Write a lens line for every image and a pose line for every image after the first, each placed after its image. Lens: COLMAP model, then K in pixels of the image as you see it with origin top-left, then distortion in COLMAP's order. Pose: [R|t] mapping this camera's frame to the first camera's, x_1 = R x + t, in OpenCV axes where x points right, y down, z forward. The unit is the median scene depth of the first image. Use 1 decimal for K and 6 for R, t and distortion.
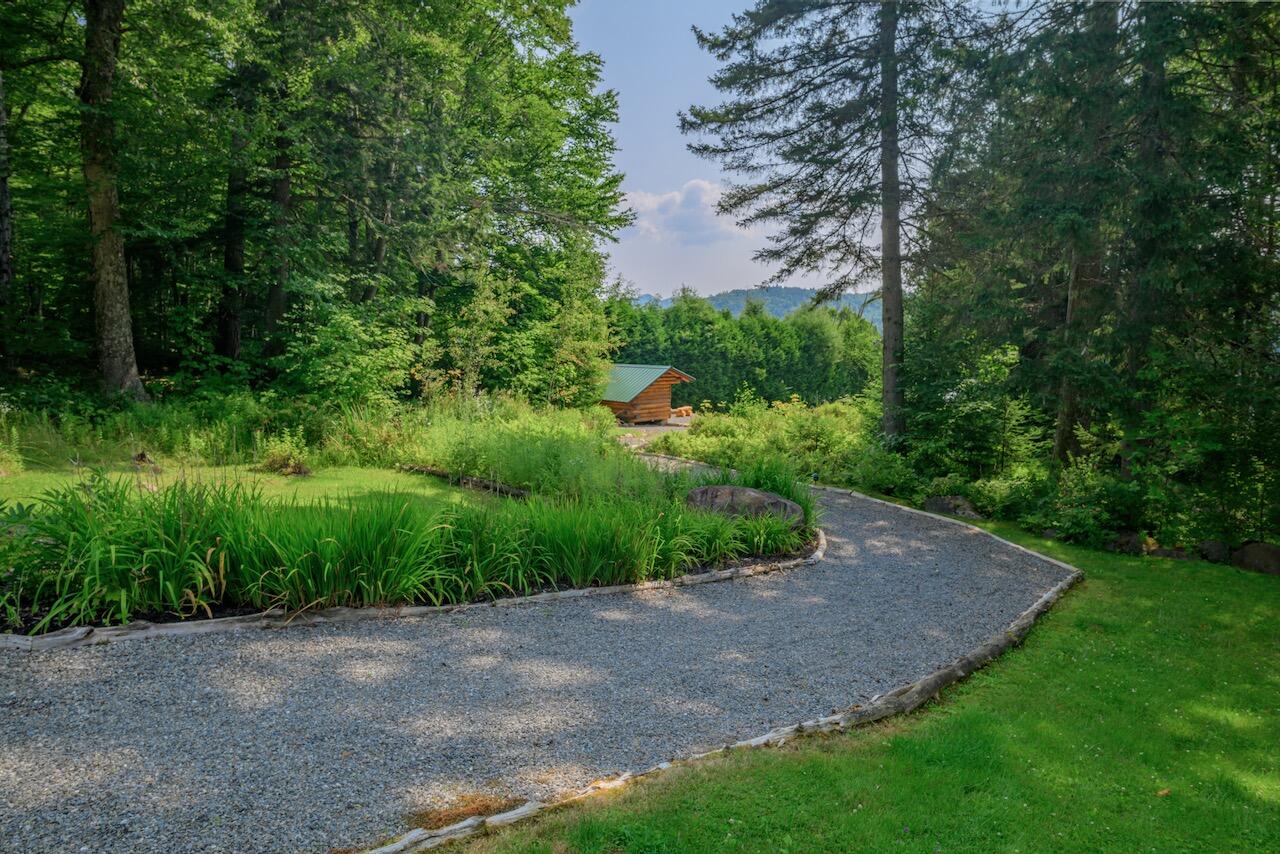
lens RADIAL K [[749.9, 0, 638.3], [0, 749.9, 438.6], [0, 0, 1]] dist [-0.013678, -0.000854]
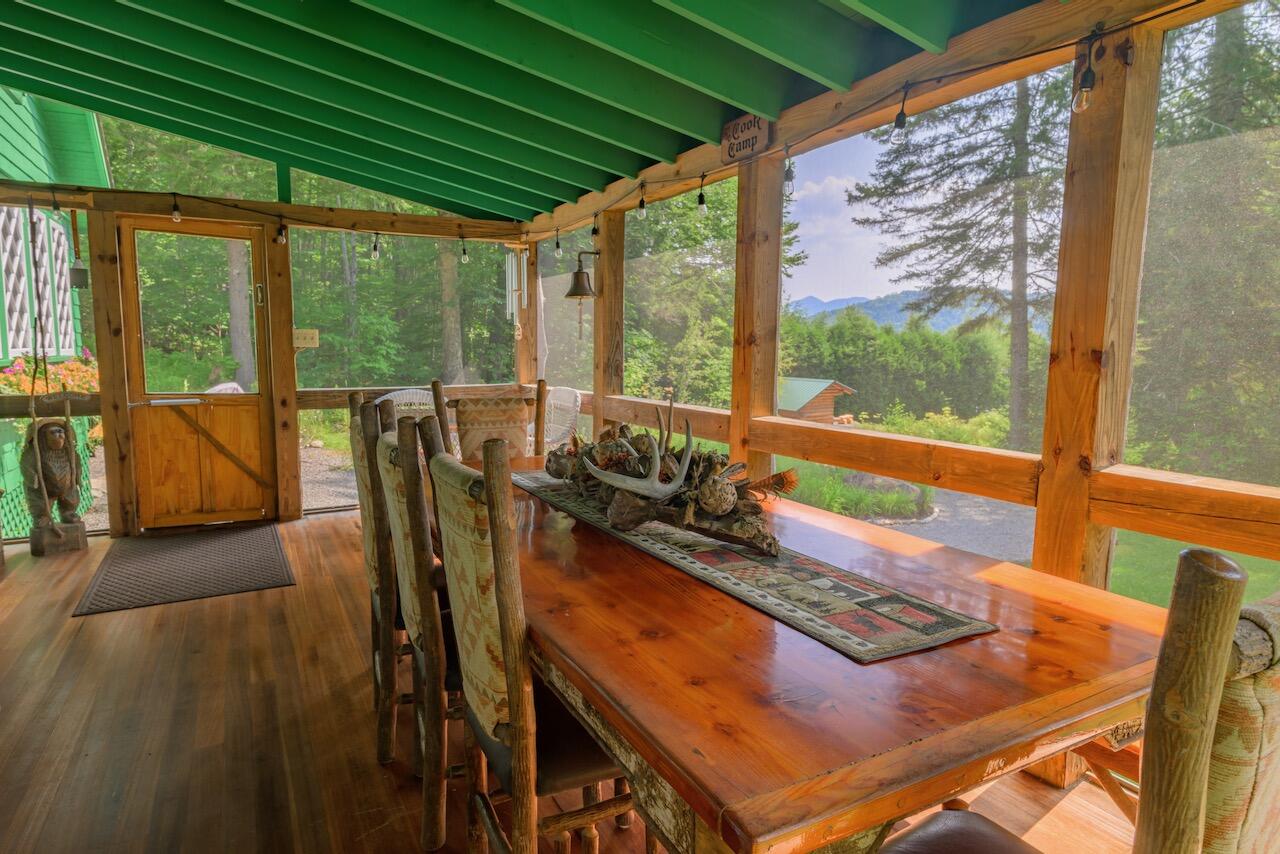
lens RADIAL K [[749.9, 0, 638.3], [0, 749.9, 438.6], [0, 0, 1]] dist [-0.013678, -0.000854]
pose [[0.977826, 0.026539, -0.207728, -0.013726], [-0.027184, 0.999630, -0.000254, 0.001621], [0.207645, 0.005896, 0.978186, -0.265994]]
